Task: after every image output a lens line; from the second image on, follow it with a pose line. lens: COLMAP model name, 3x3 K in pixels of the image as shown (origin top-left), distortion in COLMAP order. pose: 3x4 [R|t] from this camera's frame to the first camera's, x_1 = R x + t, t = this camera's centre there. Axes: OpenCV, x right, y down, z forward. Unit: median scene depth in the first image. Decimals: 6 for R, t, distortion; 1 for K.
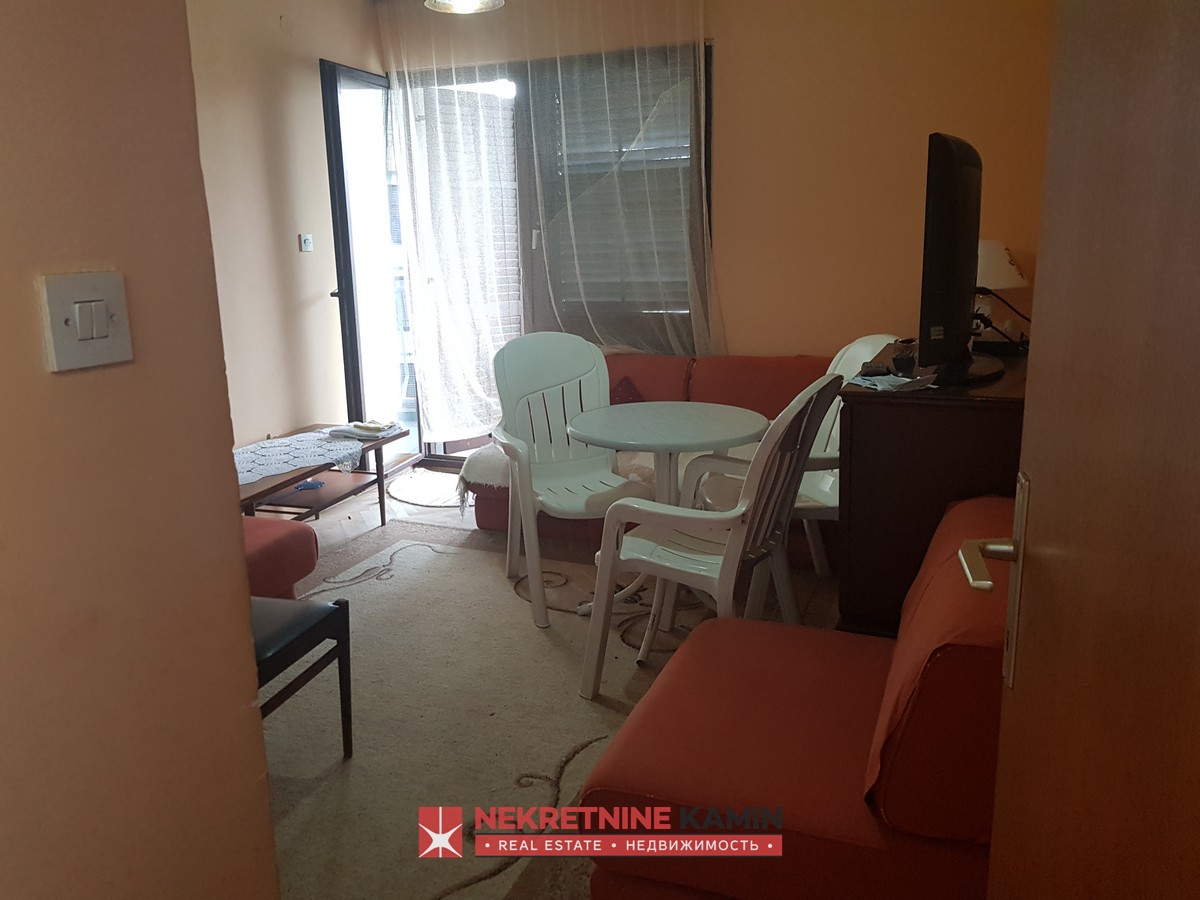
lens RADIAL K [[911.3, 0, 595.6], [0, 911.3, 443.2], [0, 0, 1]] dist [0.092426, -0.193573]
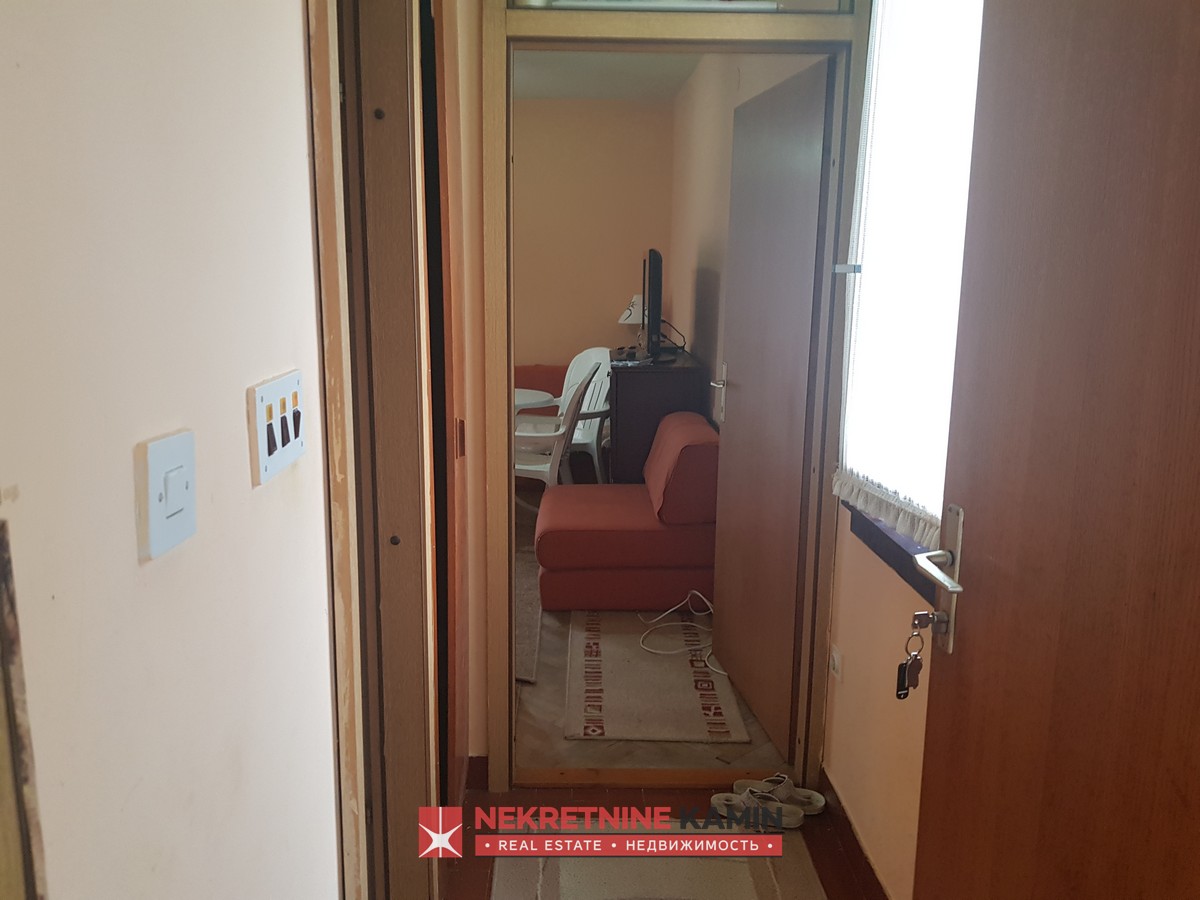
lens RADIAL K [[911.3, 0, 595.6], [0, 911.3, 443.2], [0, 0, 1]] dist [0.092426, -0.193573]
pose [[0.915630, -0.045233, 0.399469, -0.298407], [0.064348, 0.997329, -0.034562, 0.092467], [-0.396839, 0.057351, 0.916095, -0.430968]]
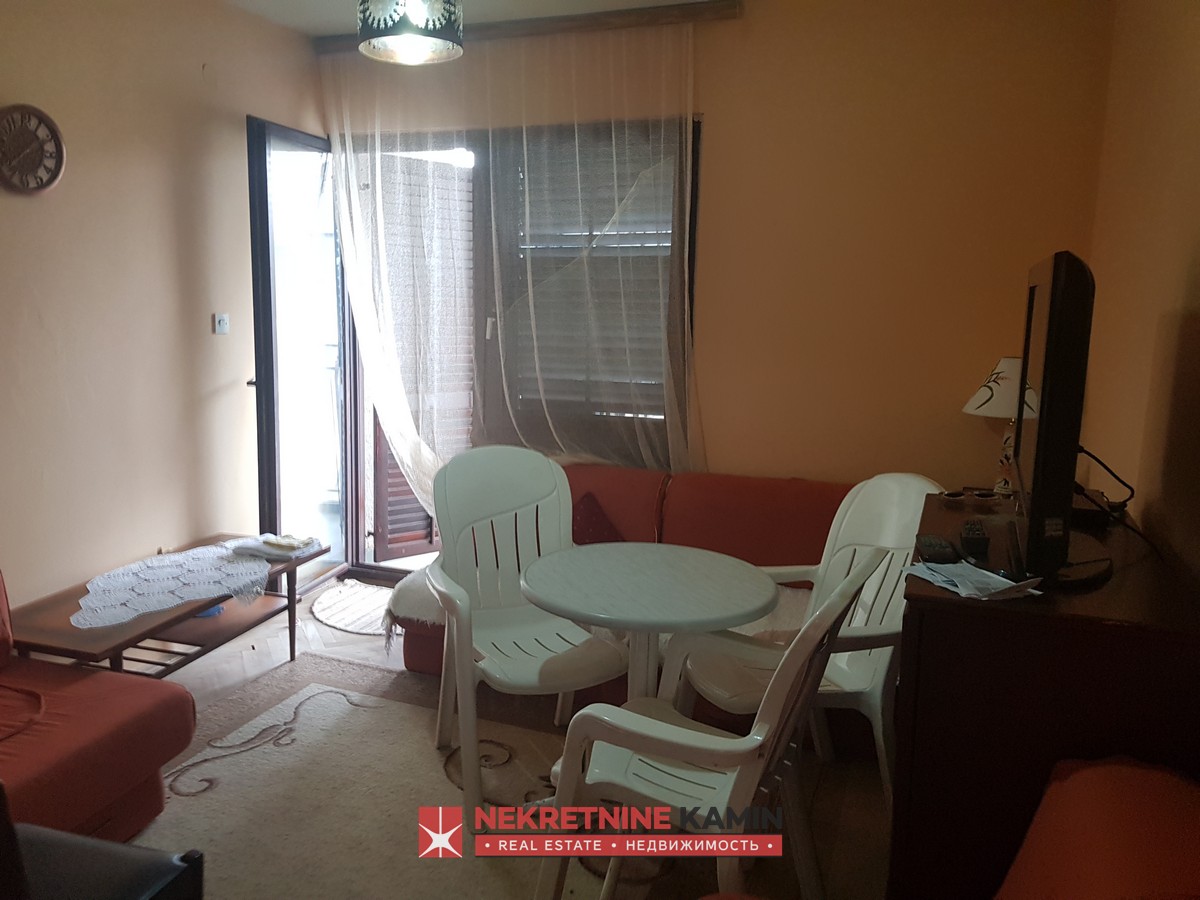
lens RADIAL K [[927.7, 0, 565.1], [0, 927.7, 440.7], [0, 0, 1]] dist [0.115223, -0.210447]
pose [[0.999085, 0.037189, 0.021119, -0.009783], [-0.035473, 0.996440, -0.076480, -0.054931], [-0.023888, 0.075661, 0.996847, 0.133004]]
